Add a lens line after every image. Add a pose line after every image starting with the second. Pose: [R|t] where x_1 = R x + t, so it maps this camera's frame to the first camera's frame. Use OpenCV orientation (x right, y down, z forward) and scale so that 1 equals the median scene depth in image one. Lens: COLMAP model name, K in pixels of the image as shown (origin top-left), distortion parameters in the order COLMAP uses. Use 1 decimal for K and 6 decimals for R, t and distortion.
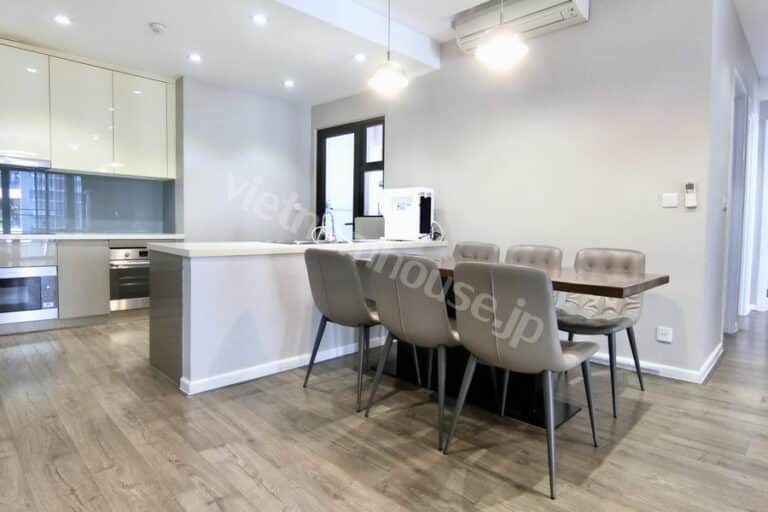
lens RADIAL K [[442.3, 0, 385.2], [0, 442.3, 220.7], [0, 0, 1]] dist [0.000695, -0.046995]
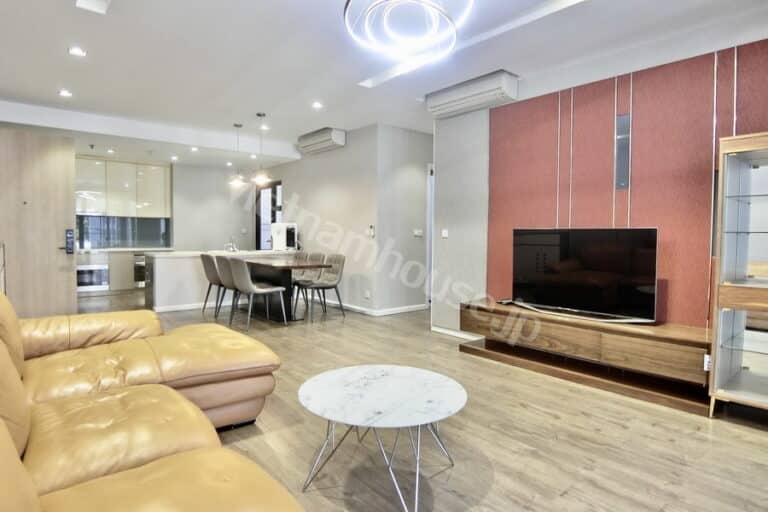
lens RADIAL K [[438.9, 0, 382.7], [0, 438.9, 240.0], [0, 0, 1]] dist [-0.000921, -0.000314]
pose [[0.993670, -0.009851, -0.111904, 0.704875], [0.012866, 0.999572, 0.026255, -0.045797], [0.111597, -0.027528, 0.993372, -0.840777]]
